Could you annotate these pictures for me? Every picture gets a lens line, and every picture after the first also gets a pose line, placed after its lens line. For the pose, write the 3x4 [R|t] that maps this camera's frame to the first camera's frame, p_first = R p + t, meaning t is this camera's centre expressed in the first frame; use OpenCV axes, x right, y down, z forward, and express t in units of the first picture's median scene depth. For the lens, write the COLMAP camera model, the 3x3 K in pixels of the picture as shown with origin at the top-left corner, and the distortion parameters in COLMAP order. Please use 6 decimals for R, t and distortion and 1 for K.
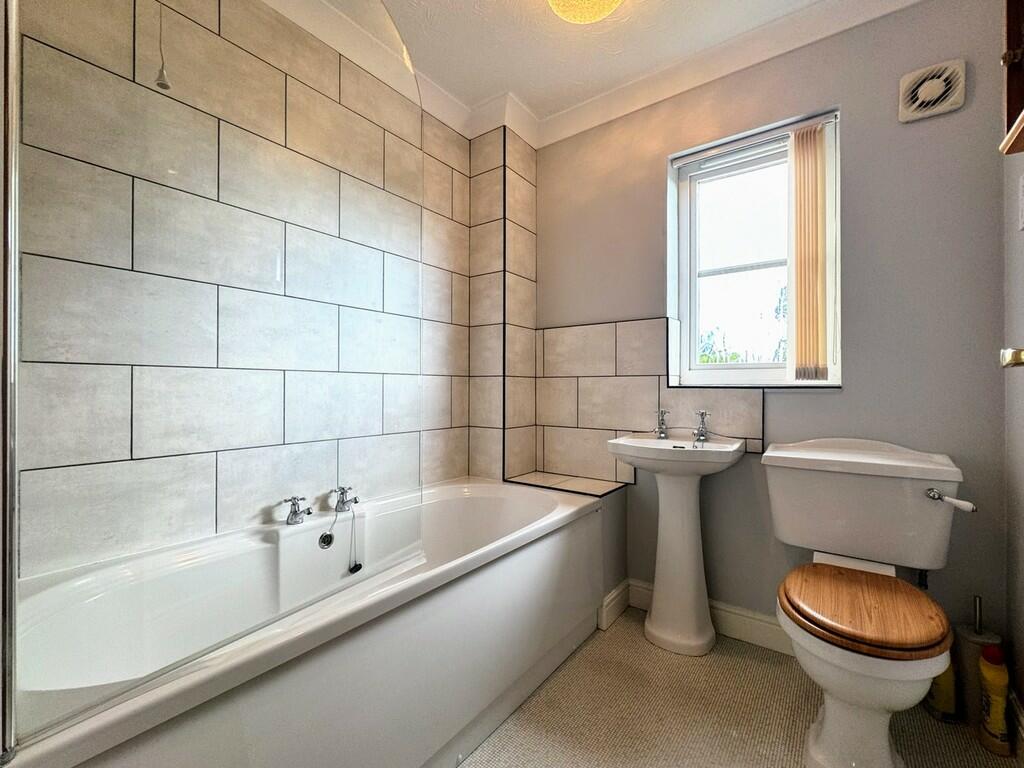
lens RADIAL K [[414.9, 0, 511.4], [0, 414.9, 386.1], [0, 0, 1]] dist [-0.000205, 0.000120]
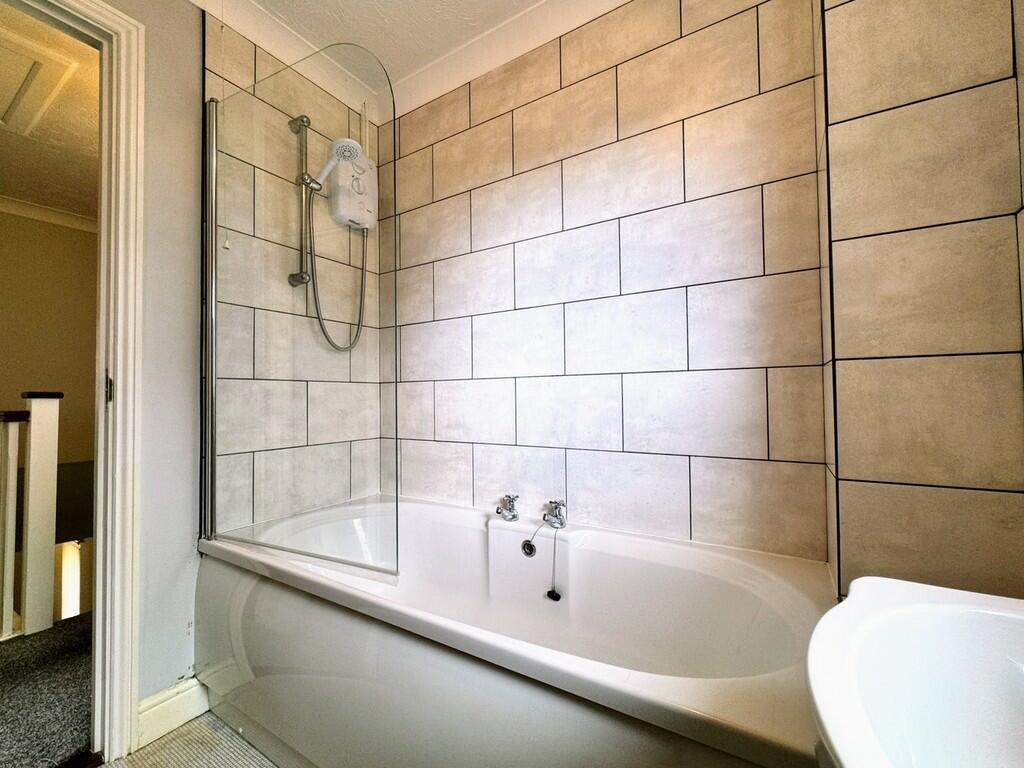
lens RADIAL K [[414.9, 0, 511.4], [0, 414.9, 386.1], [0, 0, 1]] dist [-0.000205, 0.000120]
pose [[0.127181, -0.029063, -0.991454, 0.508531], [0.016831, 0.999490, -0.027139, 0.013295], [0.991737, -0.013236, 0.127605, 0.805602]]
